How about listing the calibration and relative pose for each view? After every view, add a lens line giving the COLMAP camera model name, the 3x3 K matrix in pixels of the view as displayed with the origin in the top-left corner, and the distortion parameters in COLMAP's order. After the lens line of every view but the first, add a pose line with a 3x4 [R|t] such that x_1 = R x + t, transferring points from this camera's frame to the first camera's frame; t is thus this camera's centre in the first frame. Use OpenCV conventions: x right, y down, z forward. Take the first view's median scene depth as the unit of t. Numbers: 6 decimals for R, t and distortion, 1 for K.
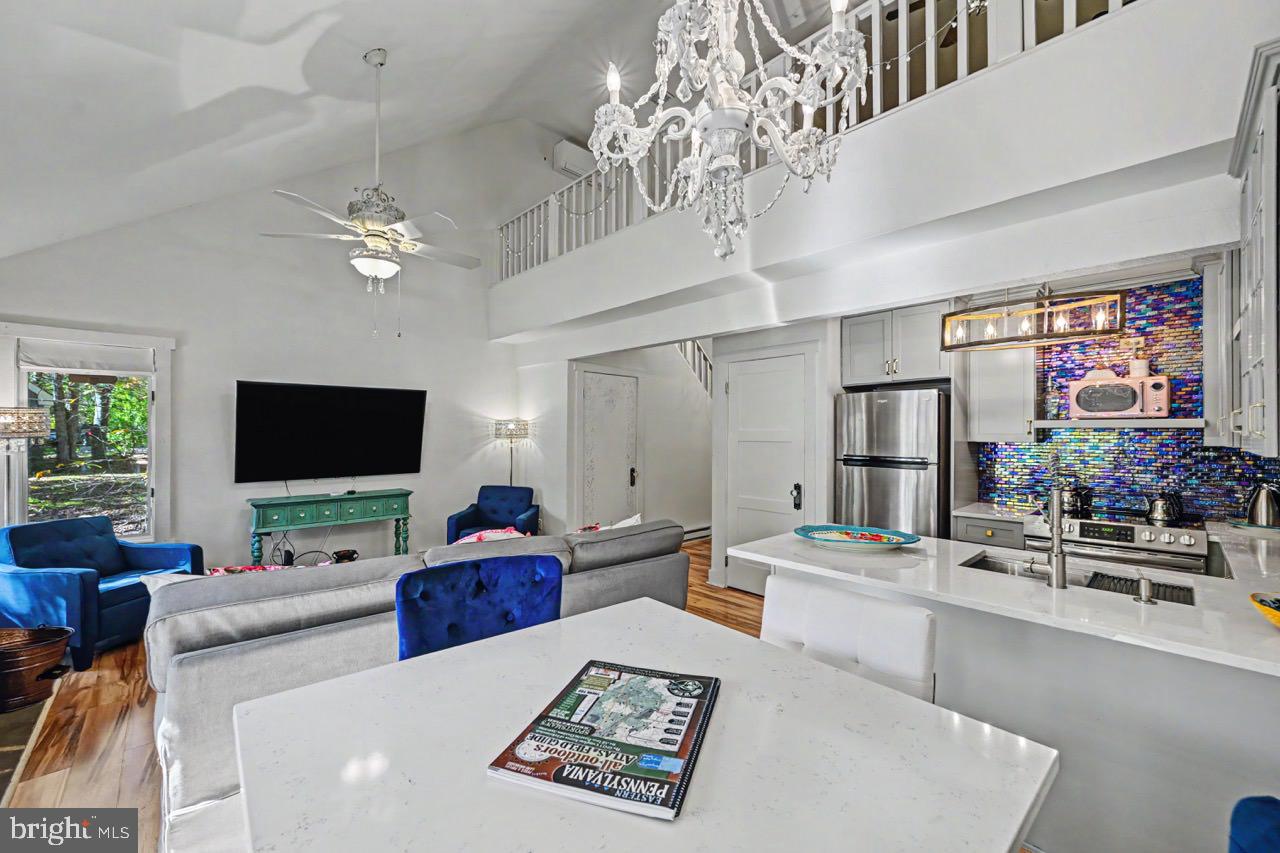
lens RADIAL K [[508.9, 0, 637.6], [0, 508.9, 437.3], [0, 0, 1]] dist [0.007154, 0.000197]
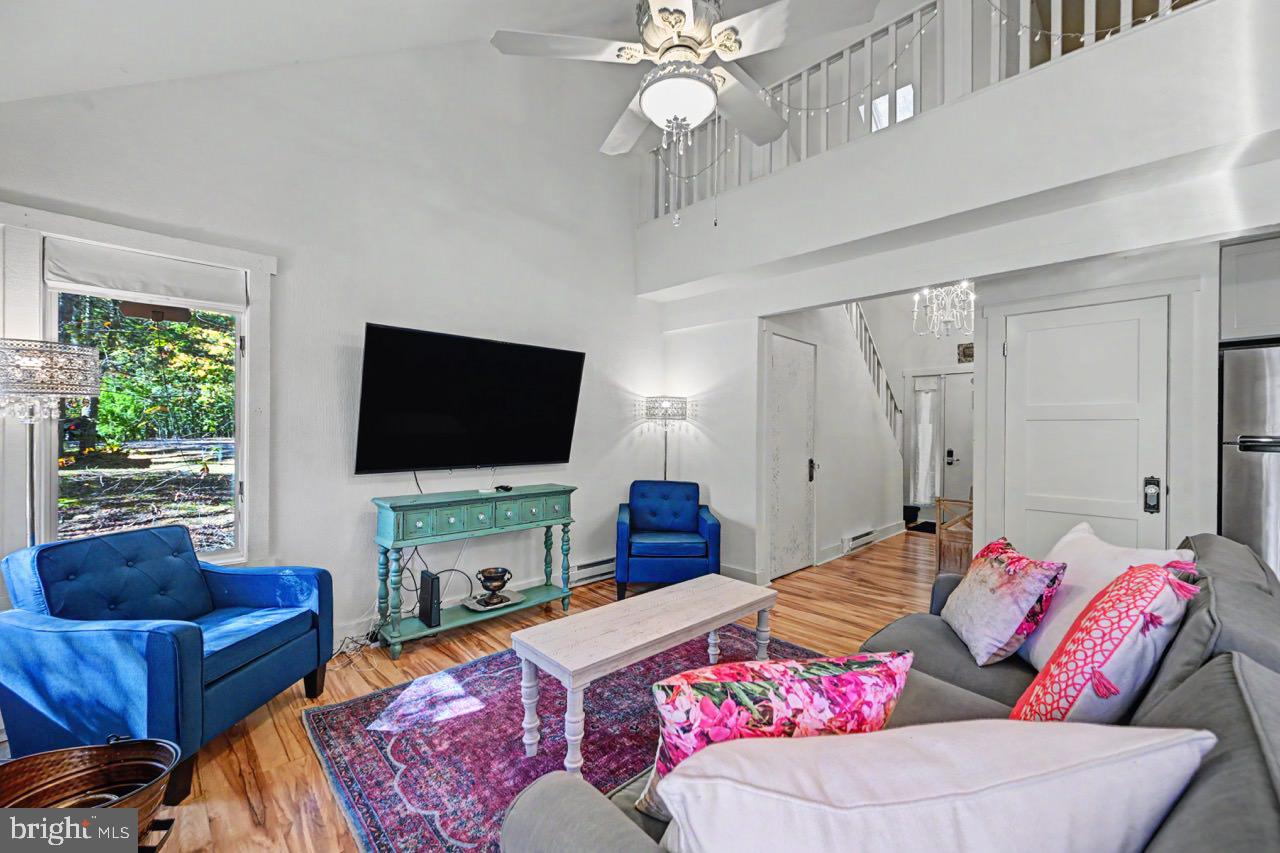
lens RADIAL K [[502.8, 0, 646.1], [0, 502.8, 435.9], [0, 0, 1]] dist [-0.002515, -0.000104]
pose [[0.999270, 0.004228, 0.037956, -0.384656], [-0.004245, 0.999991, 0.000378, 0.032973], [-0.037954, -0.000539, 0.999279, 0.283675]]
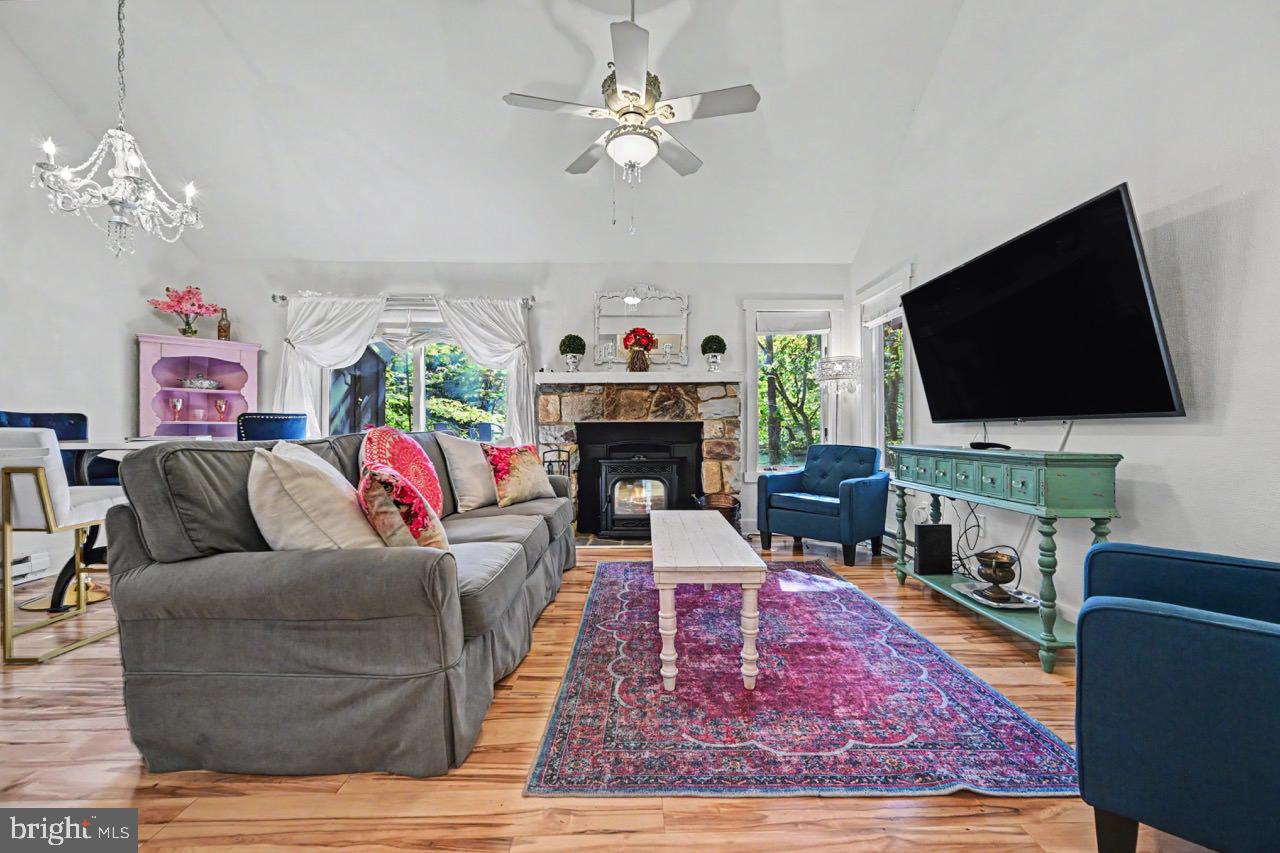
lens RADIAL K [[506.3, 0, 643.2], [0, 506.3, 426.5], [0, 0, 1]] dist [-0.002472, -0.000082]
pose [[-0.661449, -0.003015, -0.749984, 0.081504], [-0.003553, 0.999993, -0.000886, 0.087330], [0.749982, 0.002079, -0.661455, 1.069492]]
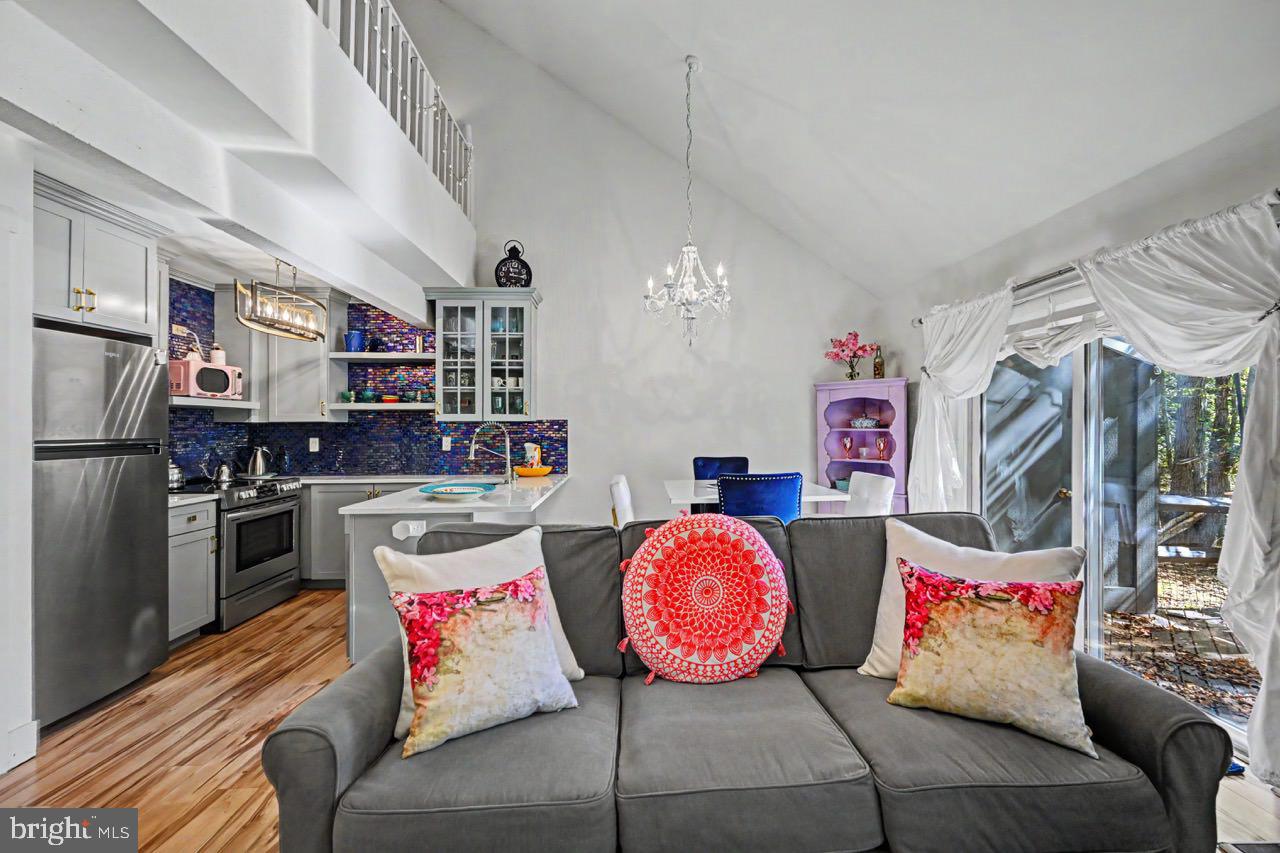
lens RADIAL K [[503.3, 0, 644.0], [0, 503.3, 425.5], [0, 0, 1]] dist [-0.000824, -0.000189]
pose [[-0.760733, 0.006981, 0.649027, -0.368517], [0.007392, 0.999970, -0.002092, 0.016261], [-0.649023, 0.003206, -0.760762, 0.848781]]
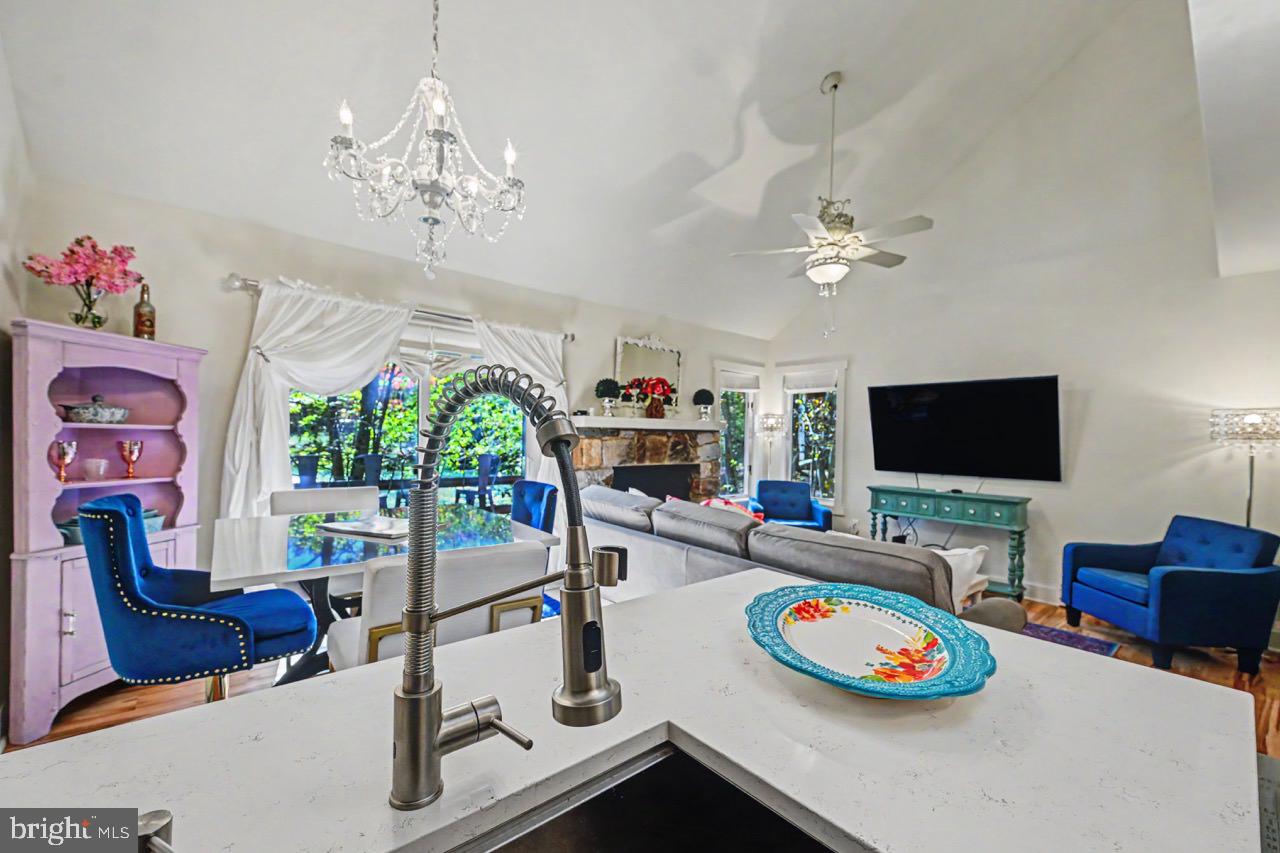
lens RADIAL K [[524.3, 0, 639.3], [0, 524.3, 443.3], [0, 0, 1]] dist [-0.001275, -0.000086]
pose [[-0.033350, 0.014365, -0.999341, 0.437104], [-0.028618, 0.999473, 0.015322, 0.019260], [0.999034, 0.029110, -0.032921, 0.432882]]
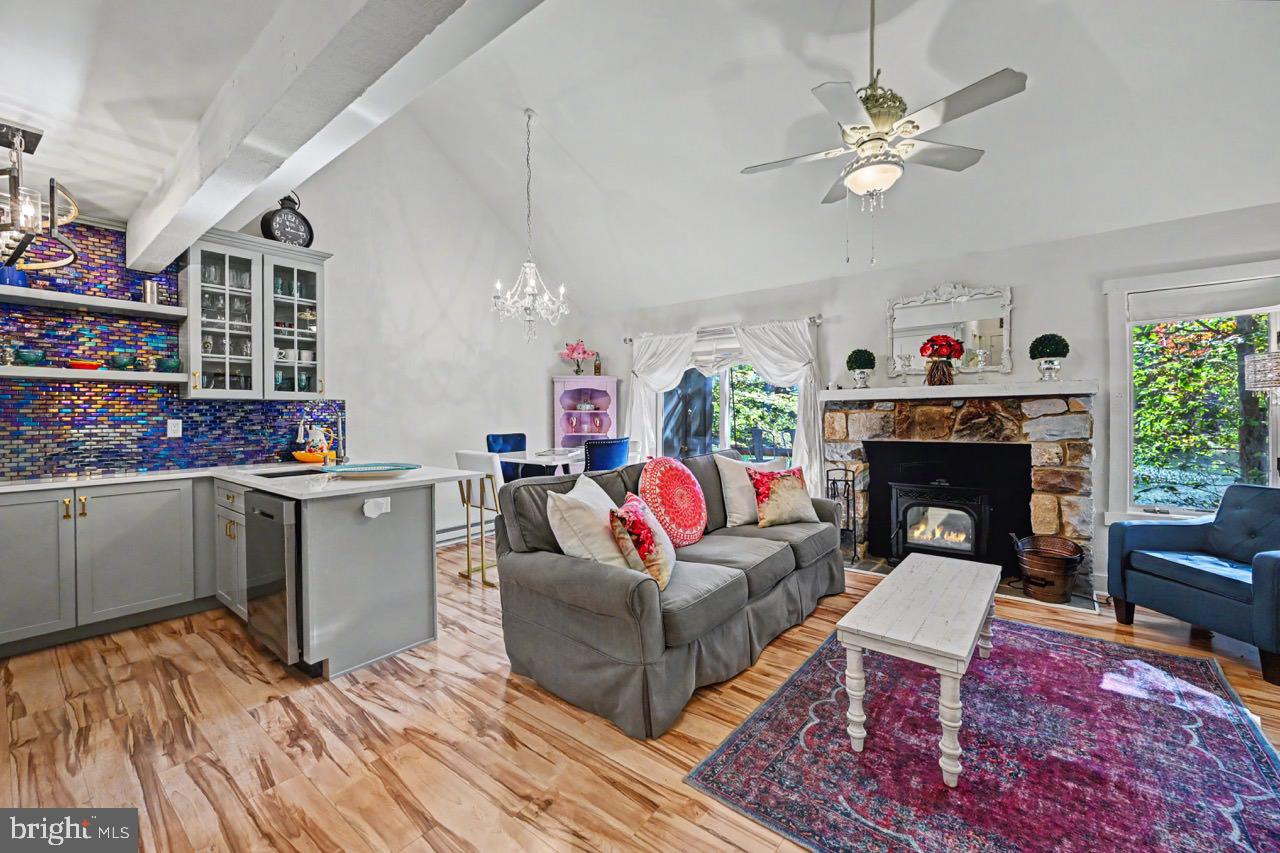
lens RADIAL K [[510.1, 0, 637.8], [0, 510.1, 419.3], [0, 0, 1]] dist [-0.003343, 0.000134]
pose [[-0.987634, 0.006850, -0.156624, -0.000167], [0.004556, 0.999877, 0.015000, 0.025717], [0.156708, 0.014101, -0.987544, 1.189364]]
